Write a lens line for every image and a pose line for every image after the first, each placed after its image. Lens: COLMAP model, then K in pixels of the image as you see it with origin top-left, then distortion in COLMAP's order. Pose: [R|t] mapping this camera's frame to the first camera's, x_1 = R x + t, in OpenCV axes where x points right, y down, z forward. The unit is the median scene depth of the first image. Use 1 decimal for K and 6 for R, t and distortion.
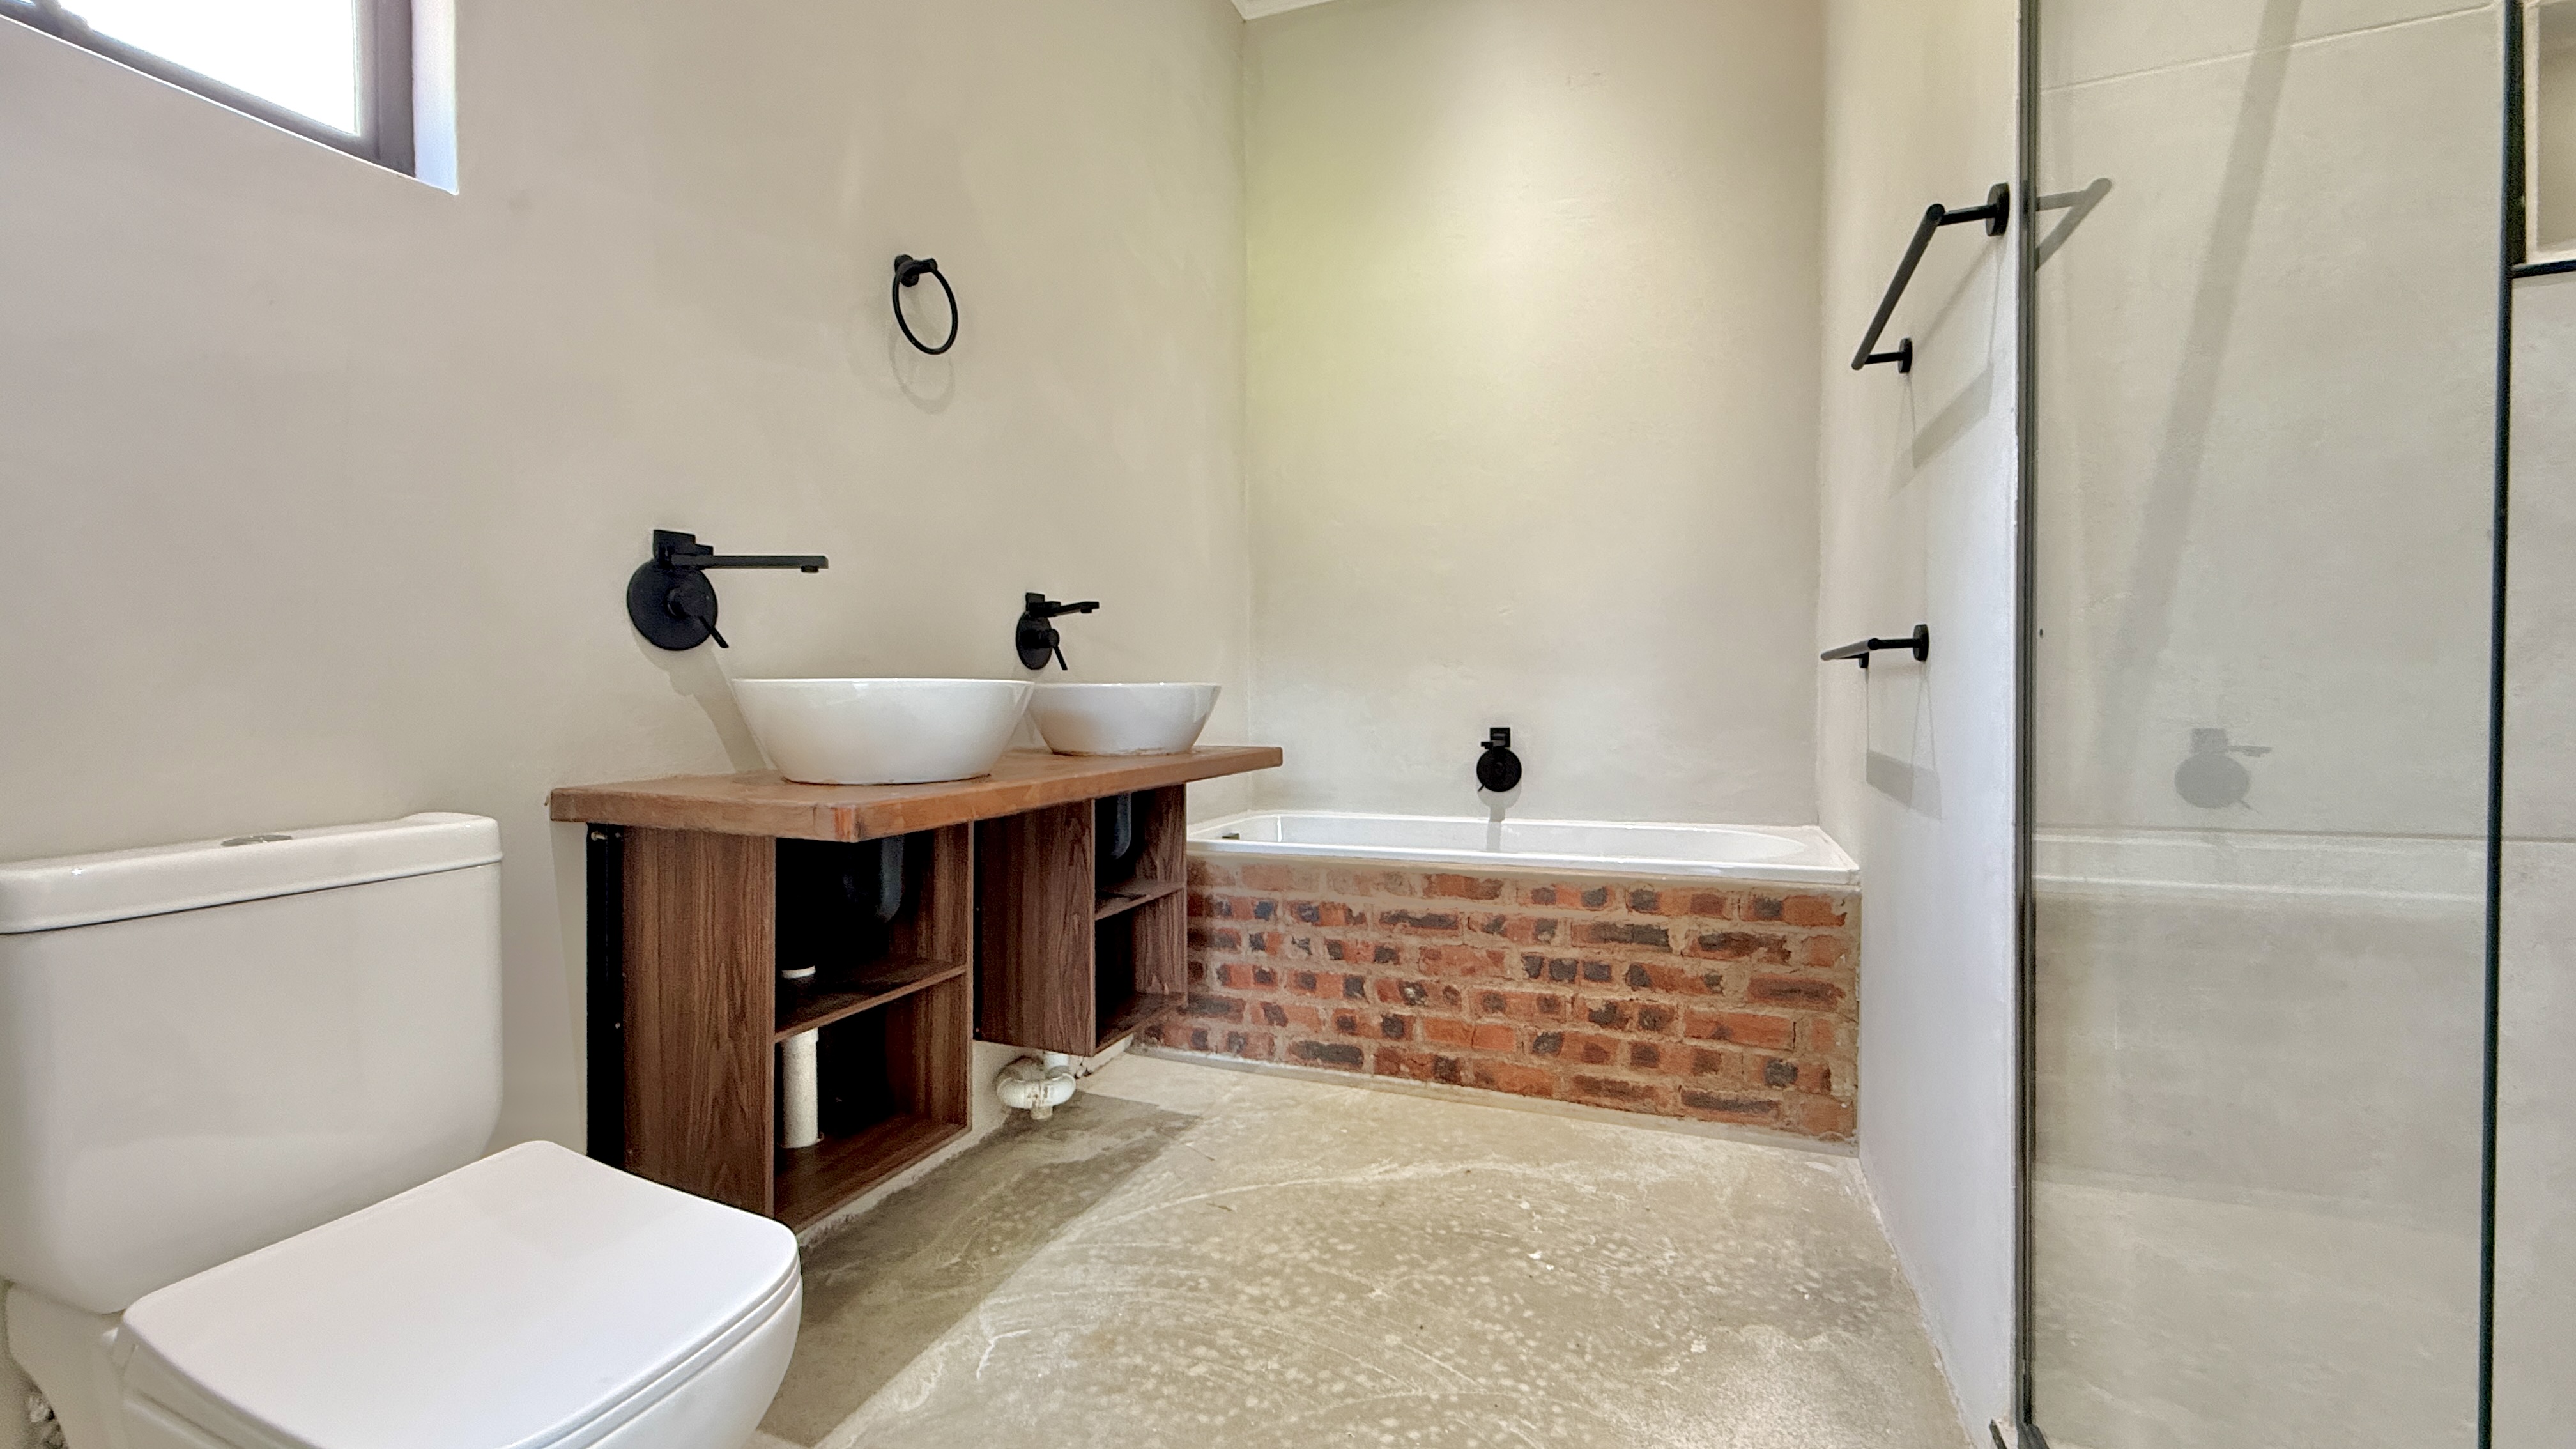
lens RADIAL K [[1028.1, 0, 1283.2], [0, 1028.1, 723.3], [0, 0, 1]] dist [-0.000706, 0.000378]
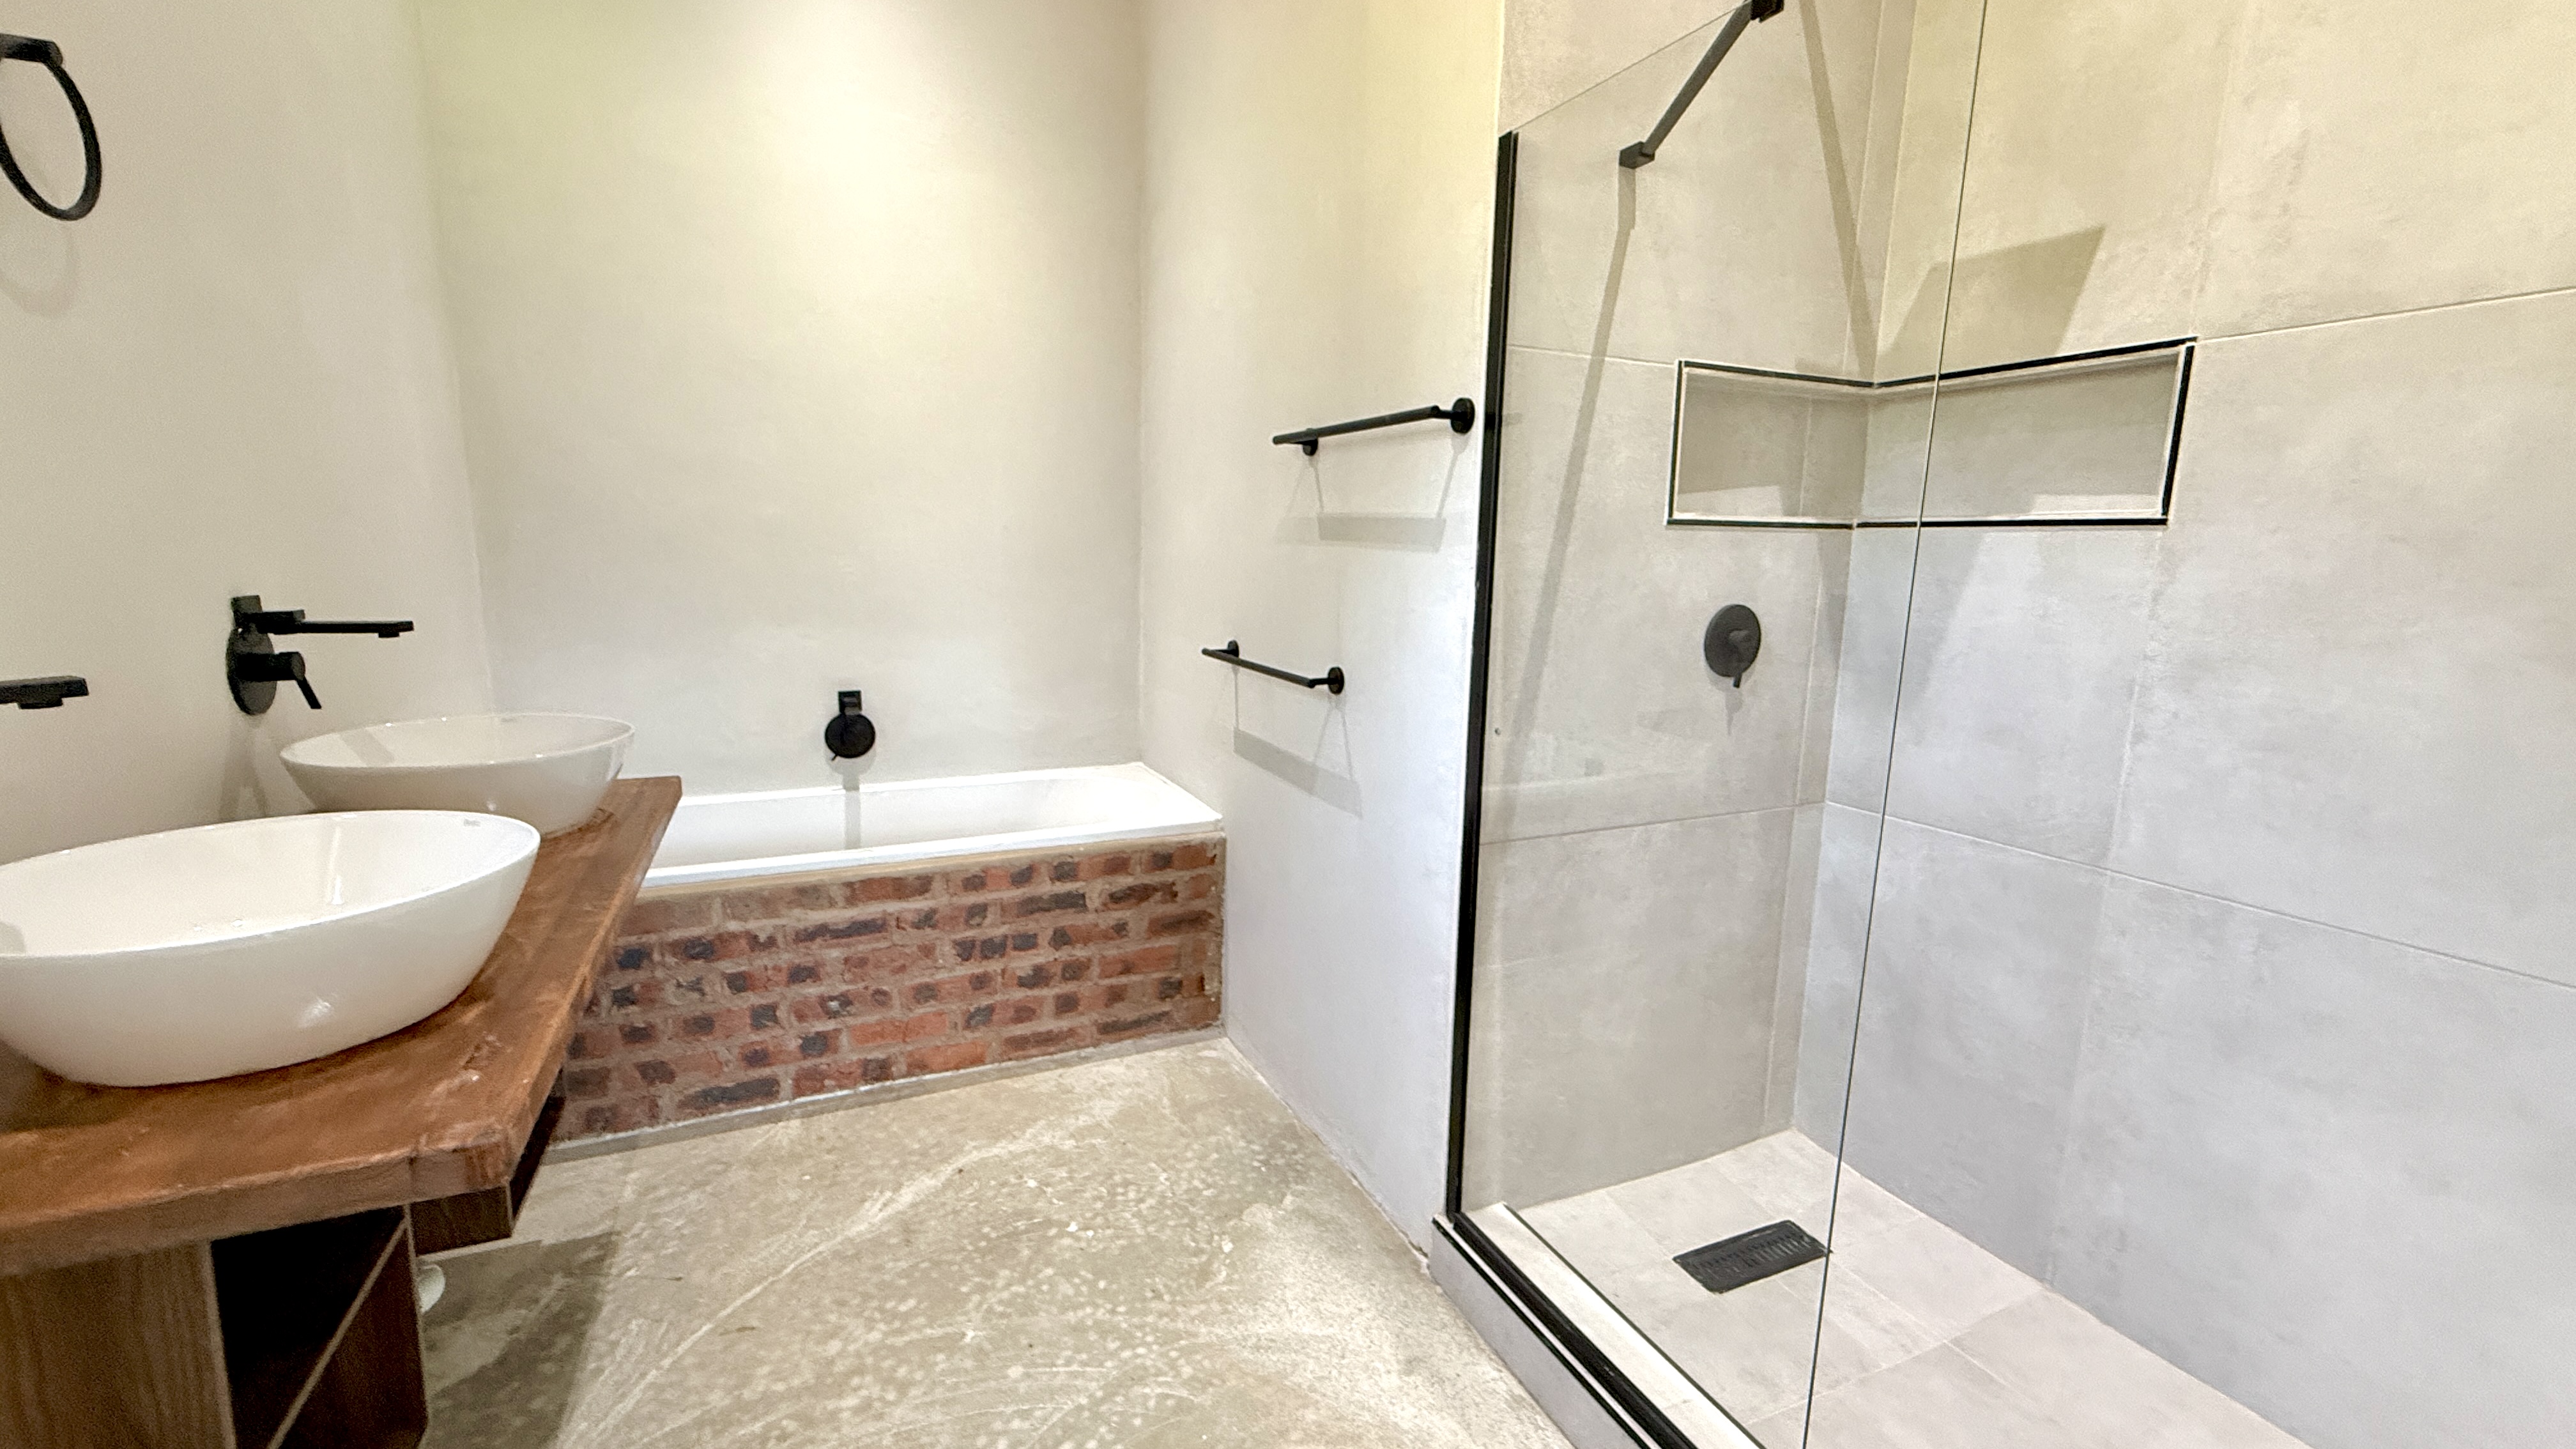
lens RADIAL K [[1028.1, 0, 1283.2], [0, 1028.1, 723.3], [0, 0, 1]] dist [-0.000706, 0.000378]
pose [[0.690501, -0.099337, 0.716478, -0.272111], [-0.010816, 0.988996, 0.147545, -0.155525], [-0.723250, -0.109629, 0.681829, 0.096884]]
